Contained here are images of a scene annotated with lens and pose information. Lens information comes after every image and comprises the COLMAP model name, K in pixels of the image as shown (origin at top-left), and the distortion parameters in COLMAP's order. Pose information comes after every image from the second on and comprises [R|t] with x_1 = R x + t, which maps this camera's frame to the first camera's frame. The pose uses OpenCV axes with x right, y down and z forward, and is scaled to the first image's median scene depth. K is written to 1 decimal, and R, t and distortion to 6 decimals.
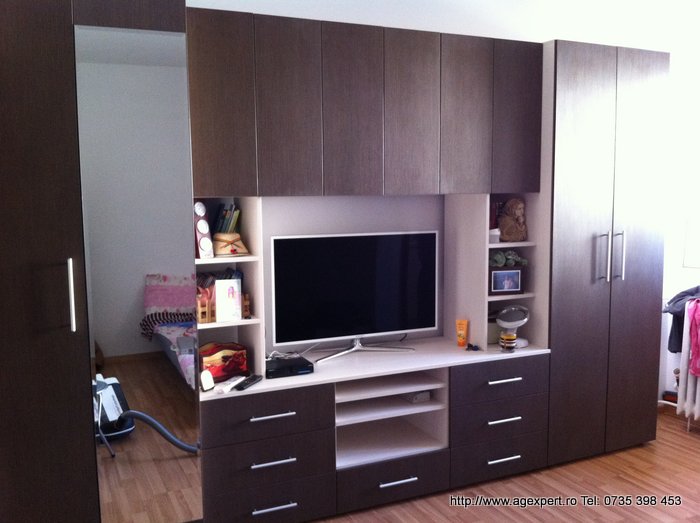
lens RADIAL K [[671.2, 0, 350.0], [0, 671.2, 261.5], [0, 0, 1]] dist [0.052034, -0.259238]
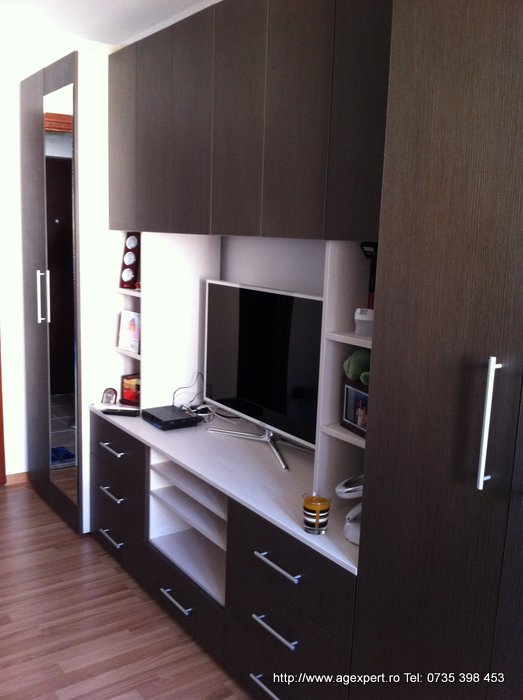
lens RADIAL K [[671.2, 0, 261.5], [0, 671.2, 350.0], [0, 0, 1]] dist [0.052034, -0.259238]
pose [[0.183189, 0.182210, -0.966044, 0.739550], [-0.143734, 0.977078, 0.157035, -0.090683], [0.972513, 0.110086, 0.205180, 0.836944]]
